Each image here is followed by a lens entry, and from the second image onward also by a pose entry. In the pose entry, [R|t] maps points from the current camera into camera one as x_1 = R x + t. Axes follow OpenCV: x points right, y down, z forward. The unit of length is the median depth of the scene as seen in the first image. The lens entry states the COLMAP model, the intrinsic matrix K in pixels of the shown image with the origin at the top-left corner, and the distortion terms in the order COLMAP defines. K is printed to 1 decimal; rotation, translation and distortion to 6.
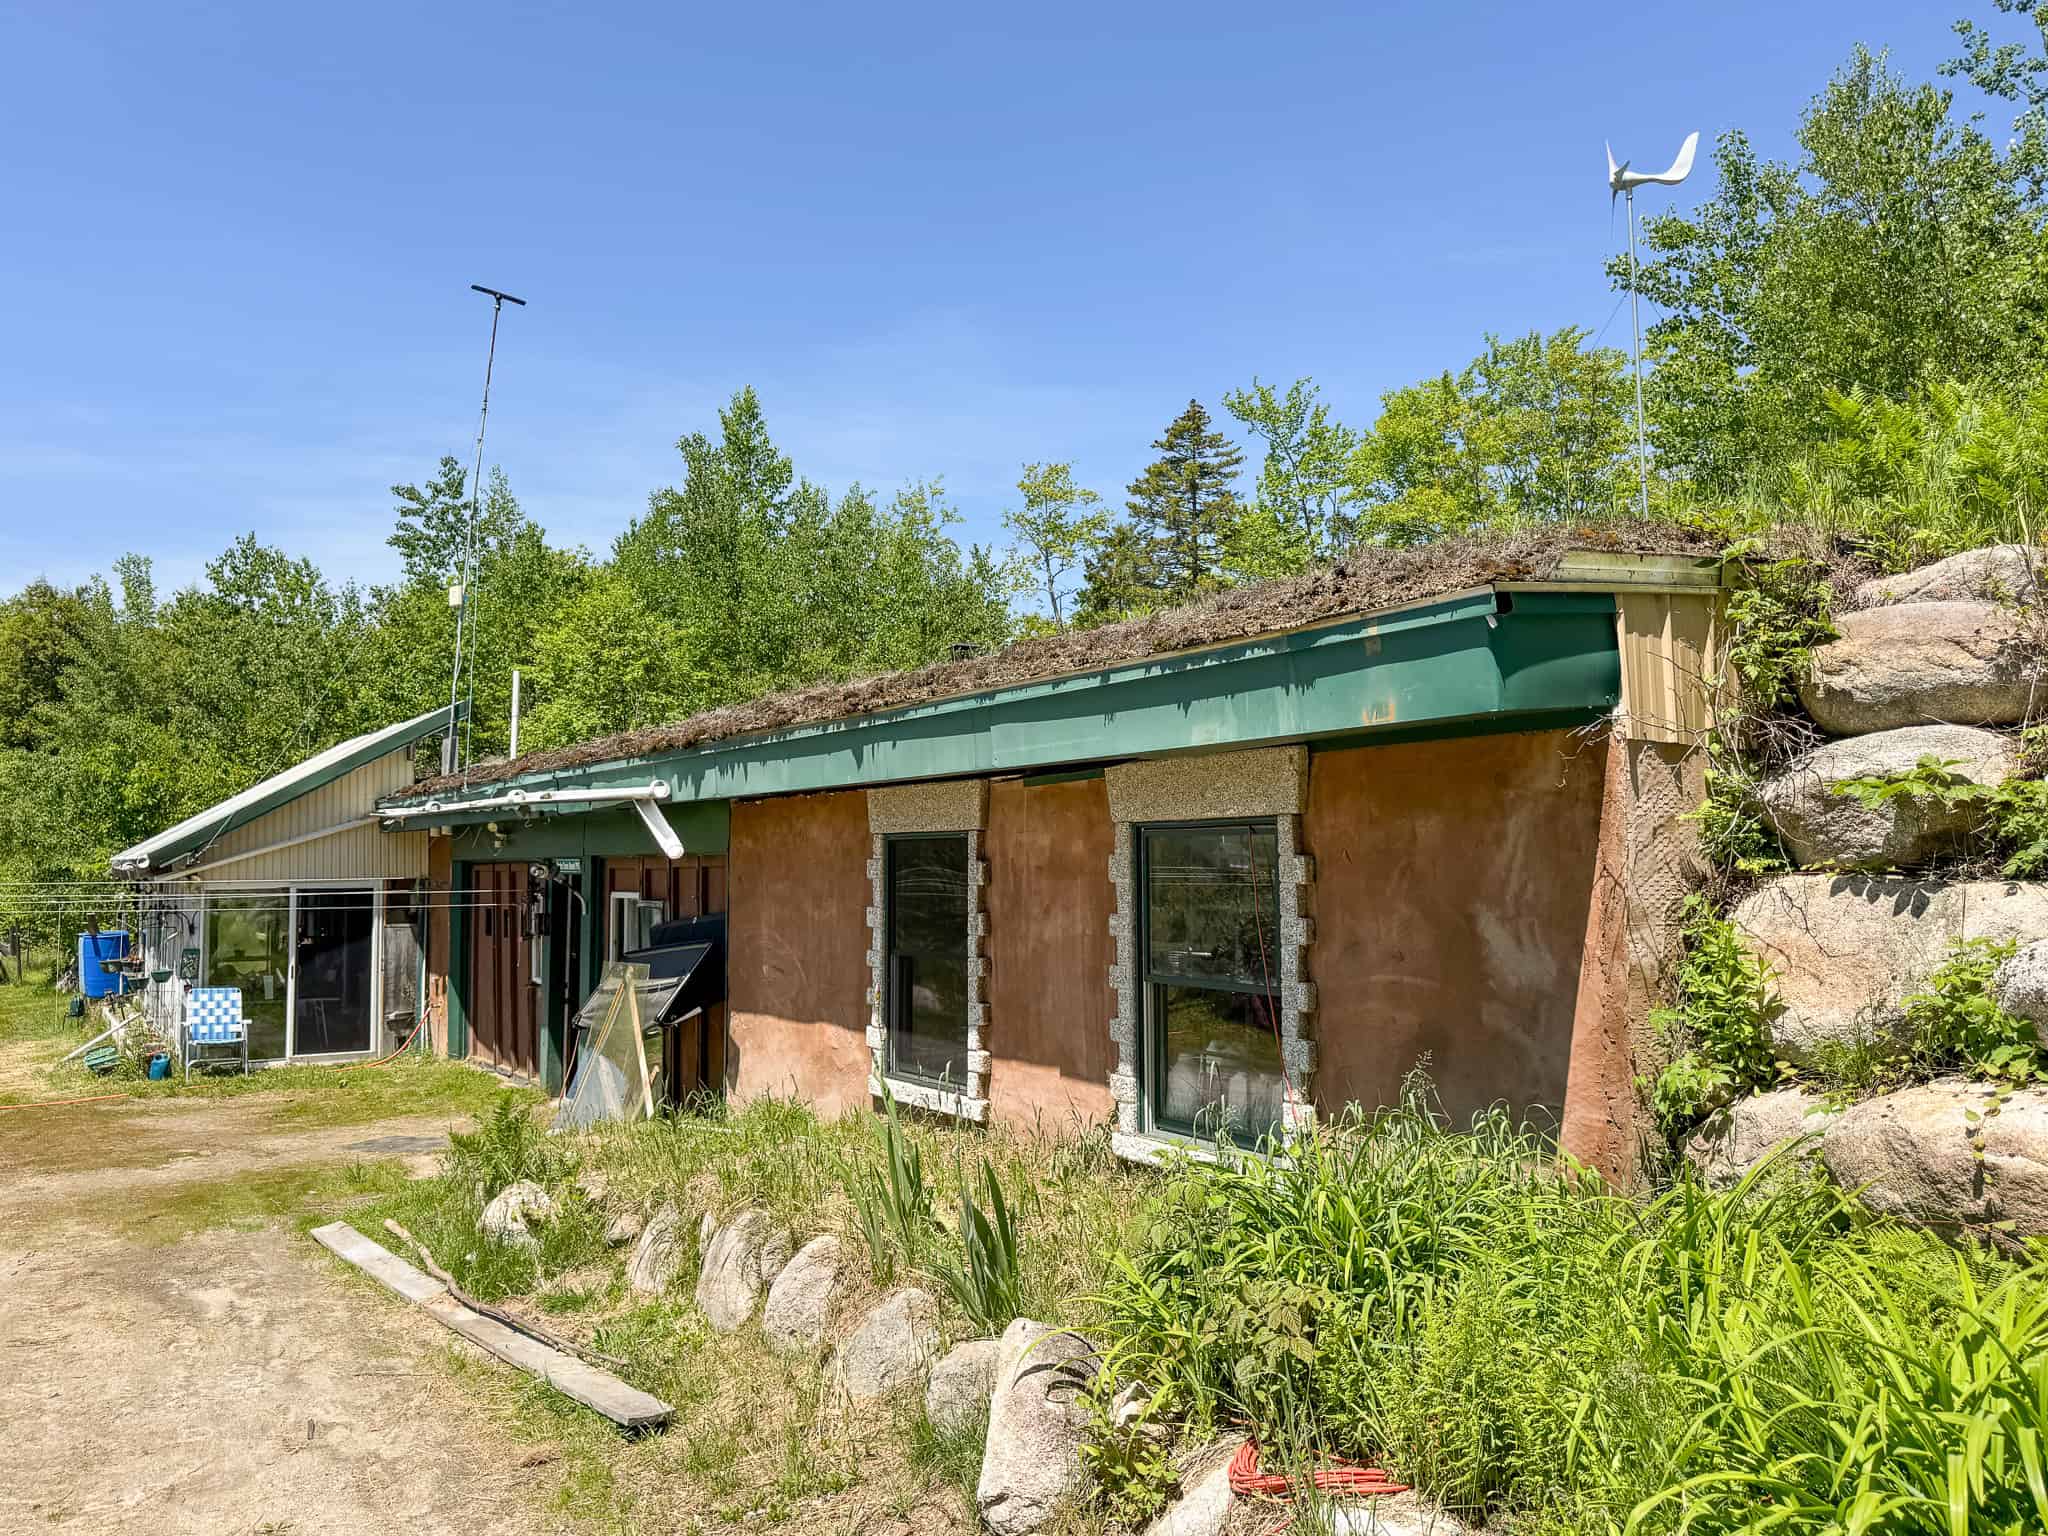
lens RADIAL K [[1506.4, 0, 1024.0], [0, 1506.4, 768.0], [0, 0, 1]] dist [0.101763, -0.198791]
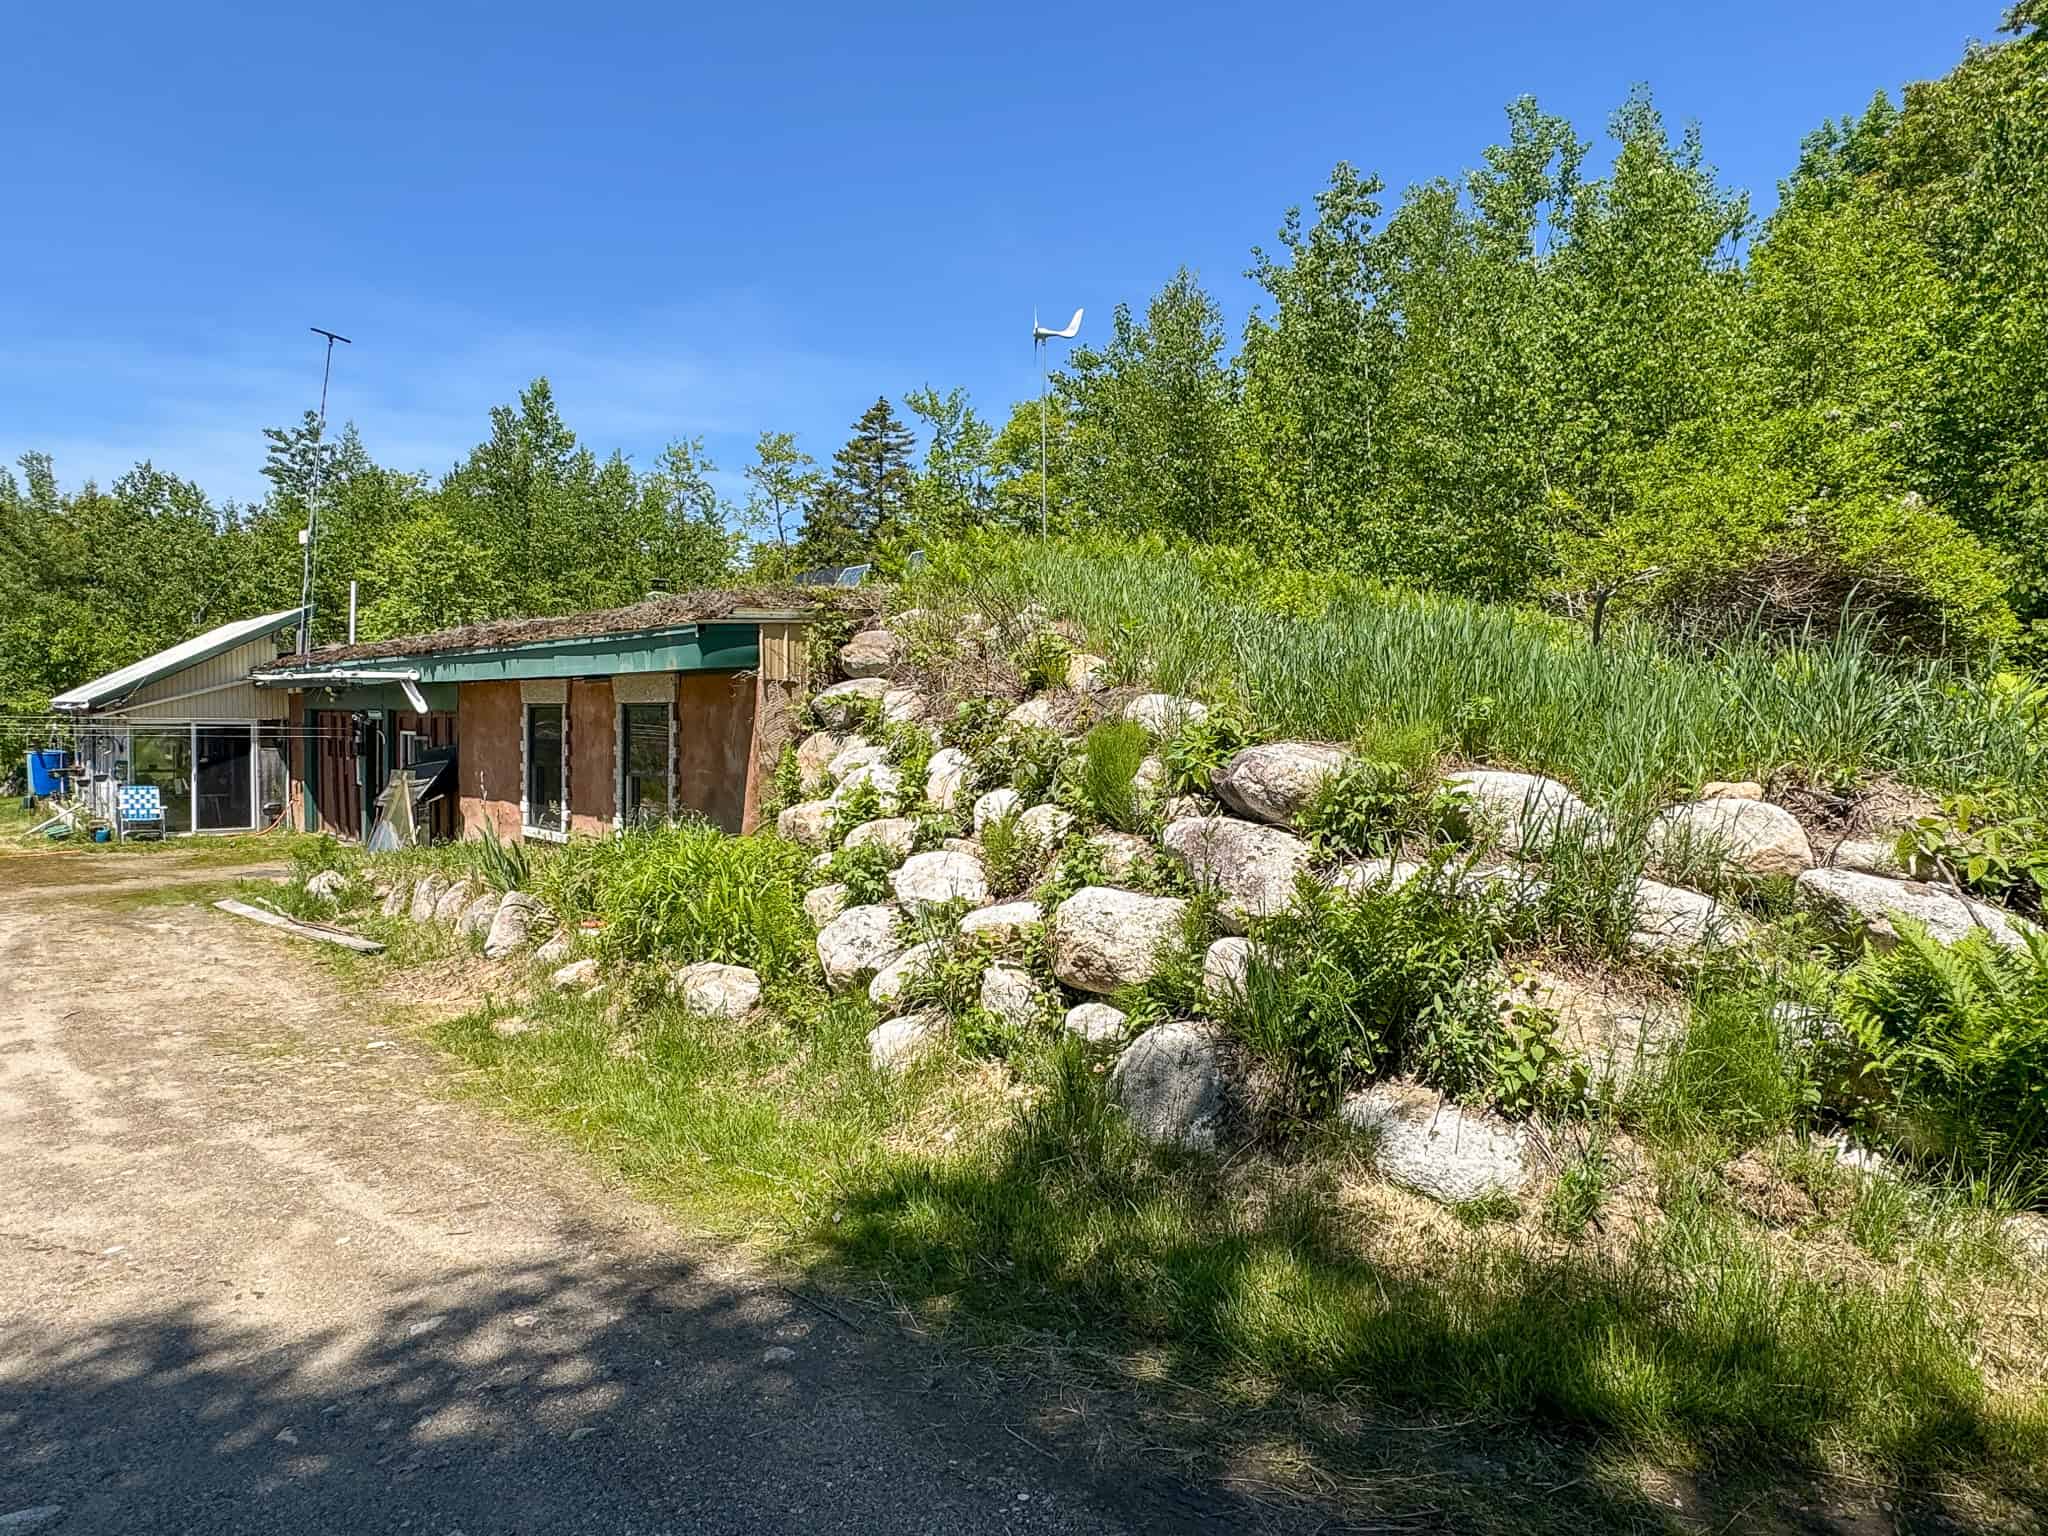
lens RADIAL K [[1147.6, 0, 1023.7], [0, 1147.6, 757.1], [0, 0, 1]] dist [-0.020277, 0.017459]
pose [[0.982194, 0.019228, 0.186881, 0.133499], [-0.036633, 0.995256, 0.090128, -0.022660], [-0.184261, -0.095369, 0.978240, -0.293497]]
